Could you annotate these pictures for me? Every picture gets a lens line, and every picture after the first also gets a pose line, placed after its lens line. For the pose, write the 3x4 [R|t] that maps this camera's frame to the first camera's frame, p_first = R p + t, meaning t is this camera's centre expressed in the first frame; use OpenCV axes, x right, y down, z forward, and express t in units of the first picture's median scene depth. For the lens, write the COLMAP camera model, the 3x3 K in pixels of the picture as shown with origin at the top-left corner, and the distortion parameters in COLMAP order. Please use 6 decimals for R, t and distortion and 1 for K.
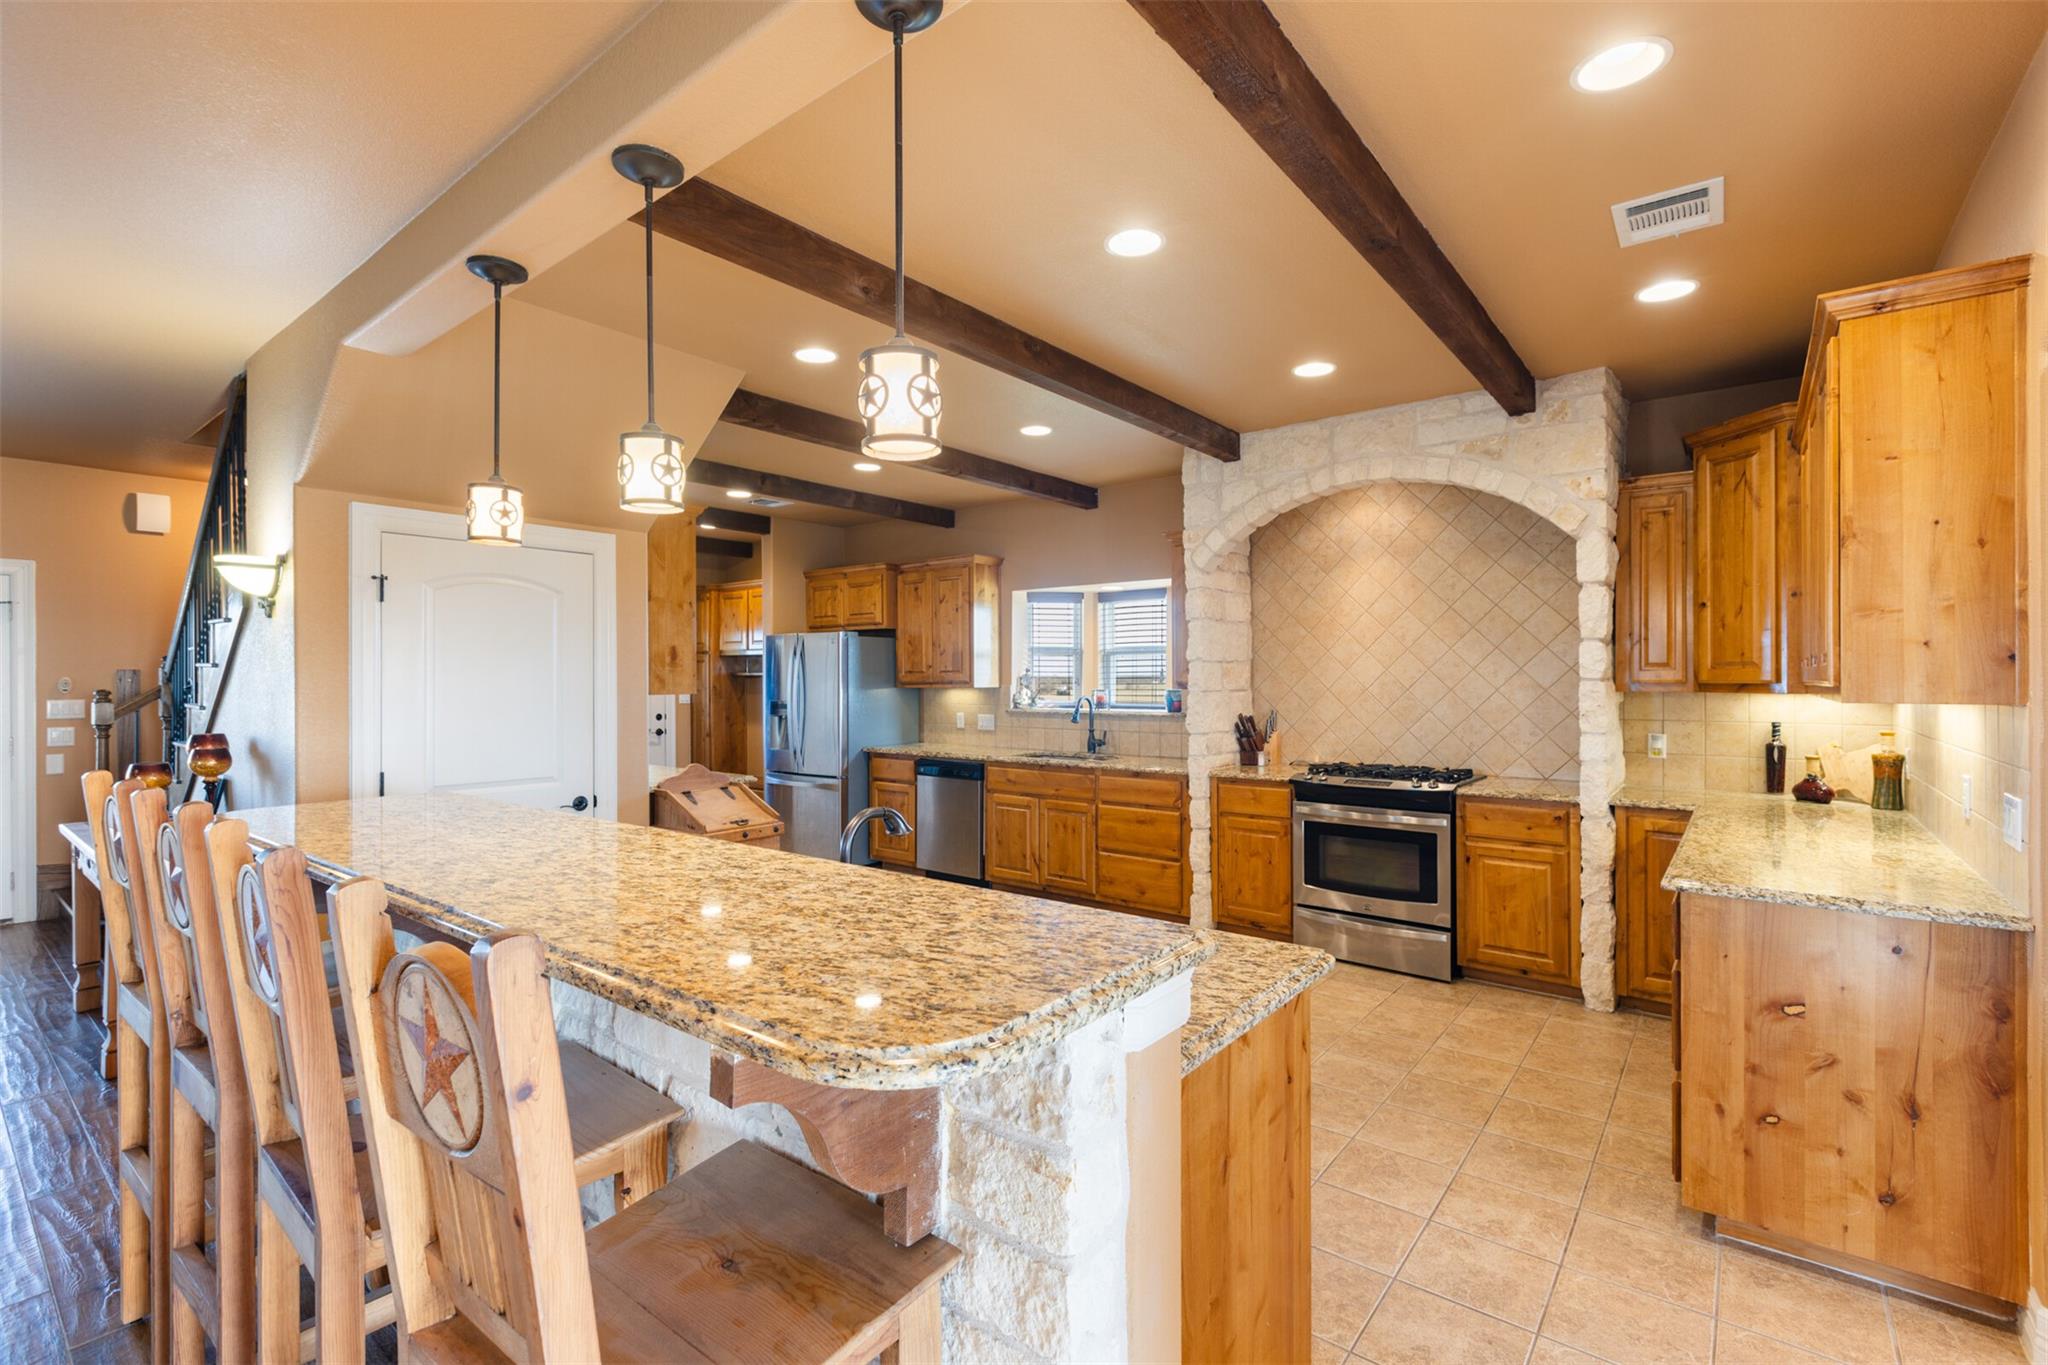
lens RADIAL K [[911.1, 0, 1027.1], [0, 911.1, 677.0], [0, 0, 1]] dist [0.002899, -0.001410]
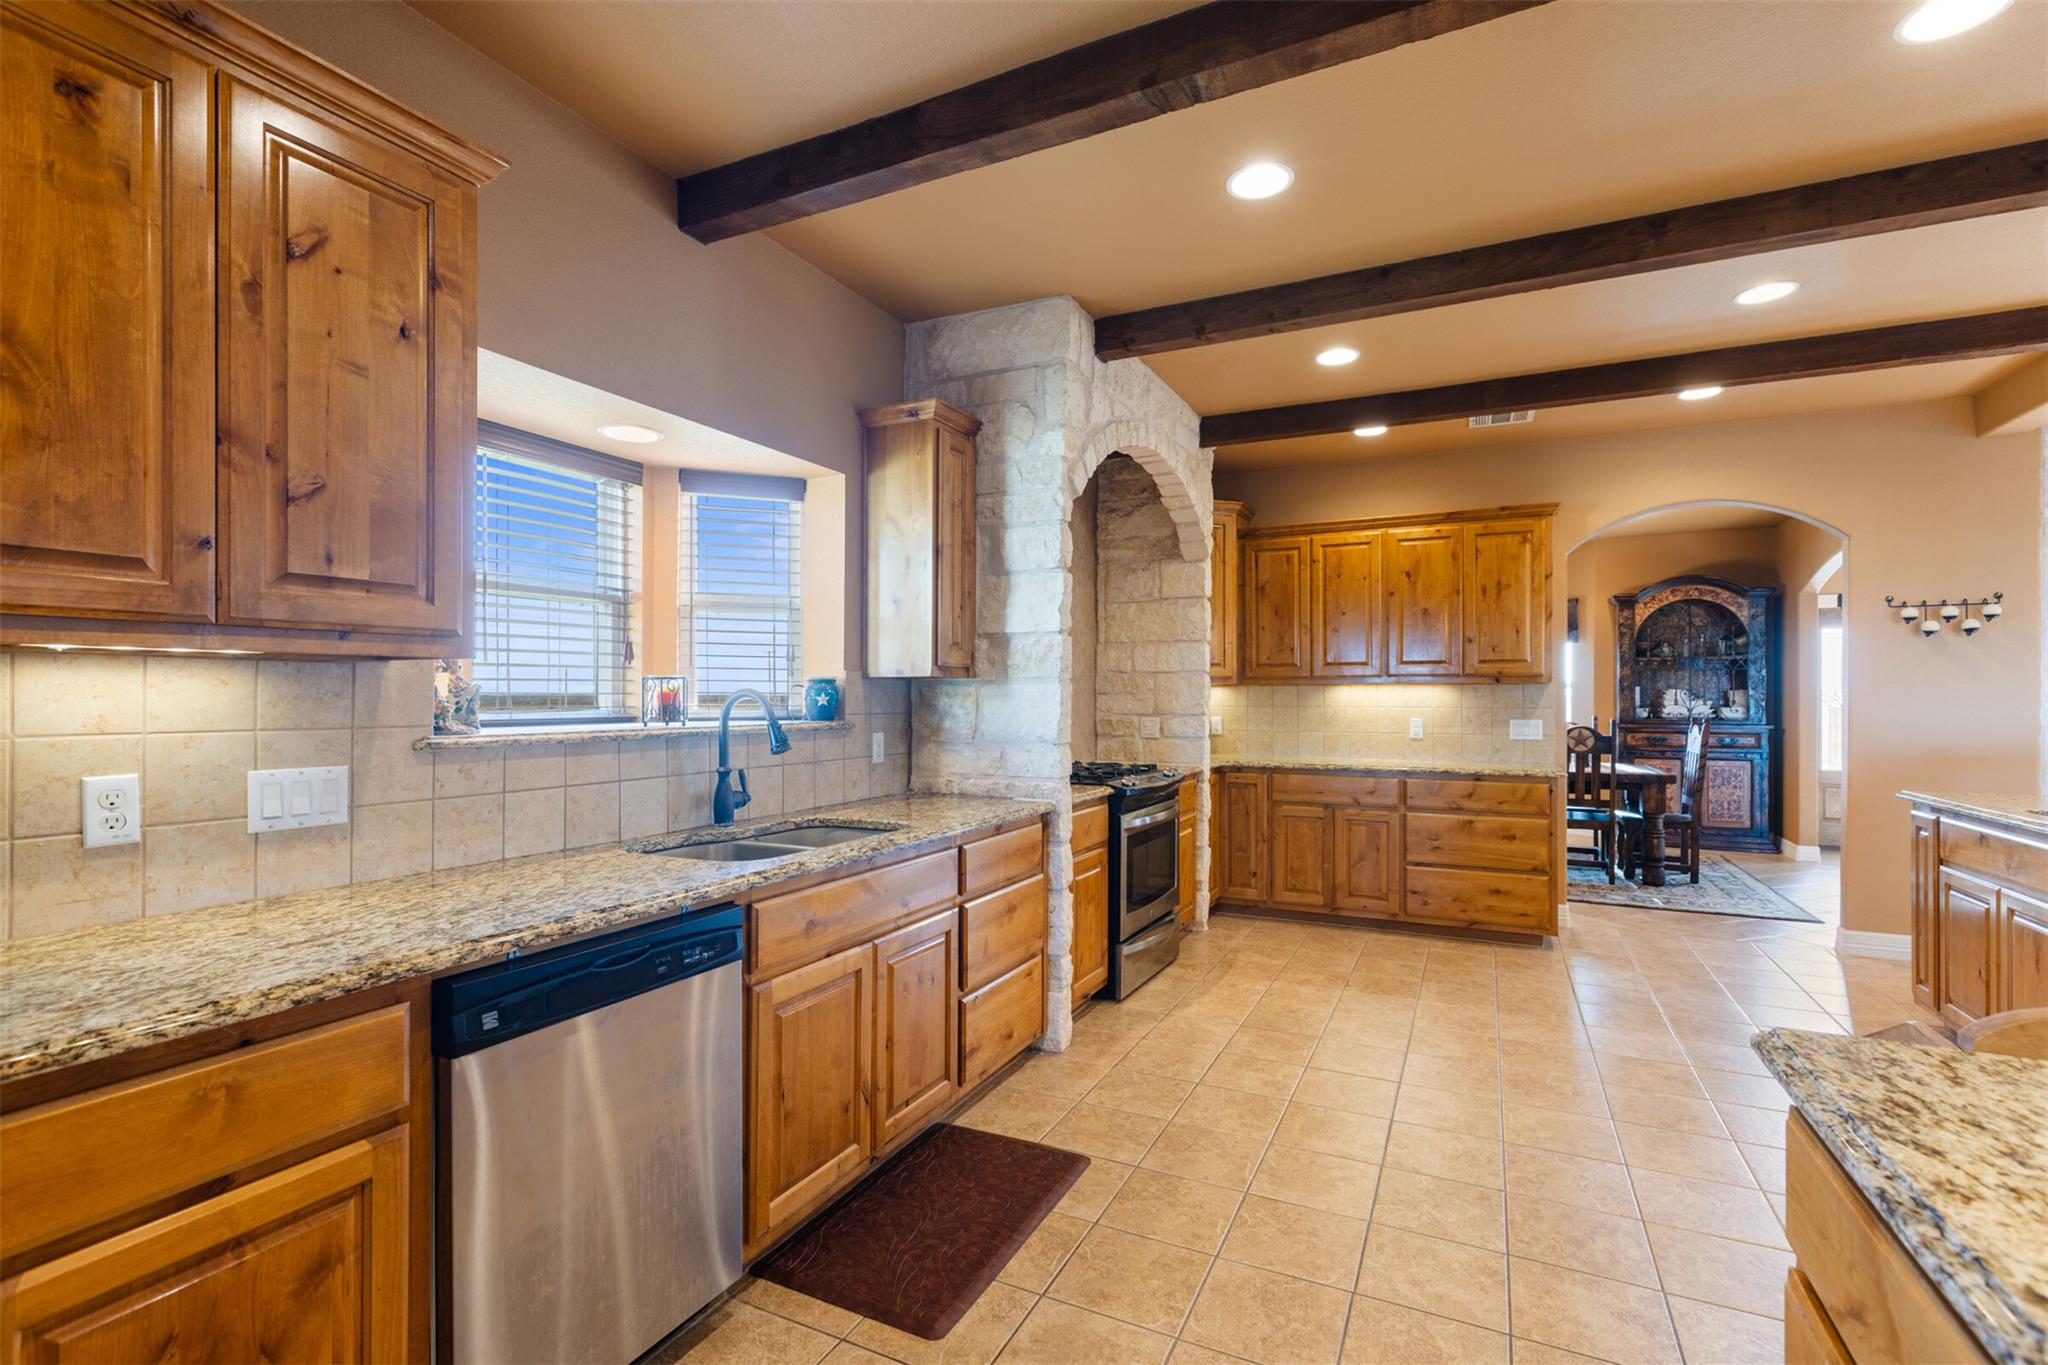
lens RADIAL K [[911.1, 0, 1029.0], [0, 911.1, 694.3], [0, 0, 1]] dist [0.002899, -0.001410]
pose [[-0.201866, 0.003503, 0.979407, -0.475295], [-0.001671, 0.999991, -0.003922, 0.030894], [-0.979412, -0.002429, -0.201858, 1.216362]]
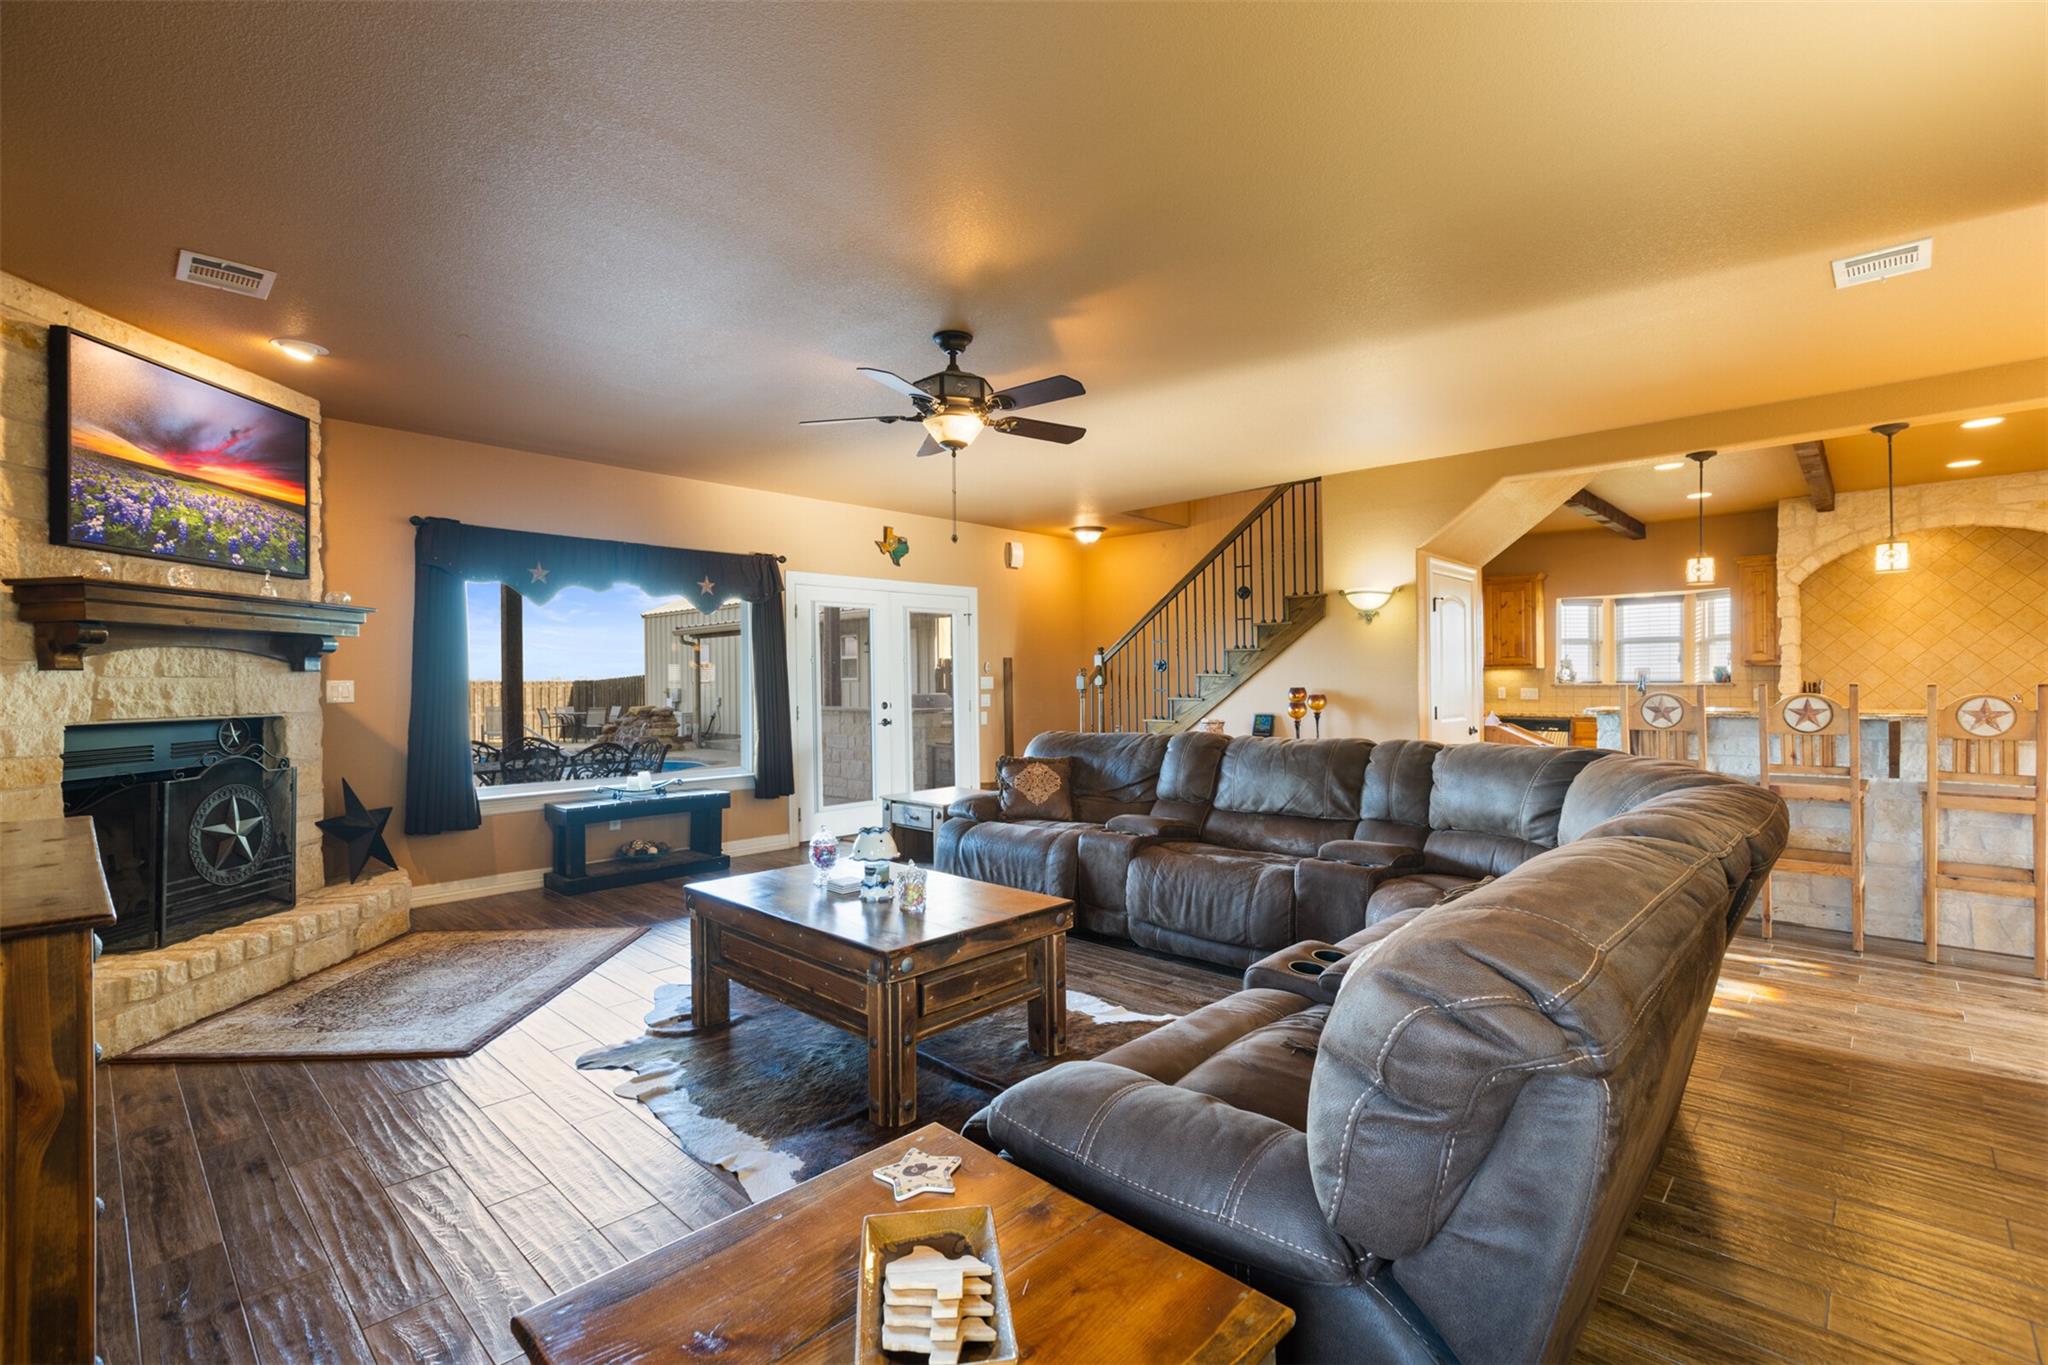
lens RADIAL K [[911.1, 0, 1026.4], [0, 911.1, 679.9], [0, 0, 1]] dist [0.002899, -0.001410]
pose [[0.996296, -0.005078, -0.085845, -0.973824], [0.005226, 0.999985, 0.001503, 0.032349], [0.085836, -0.001946, 0.996307, -0.621631]]
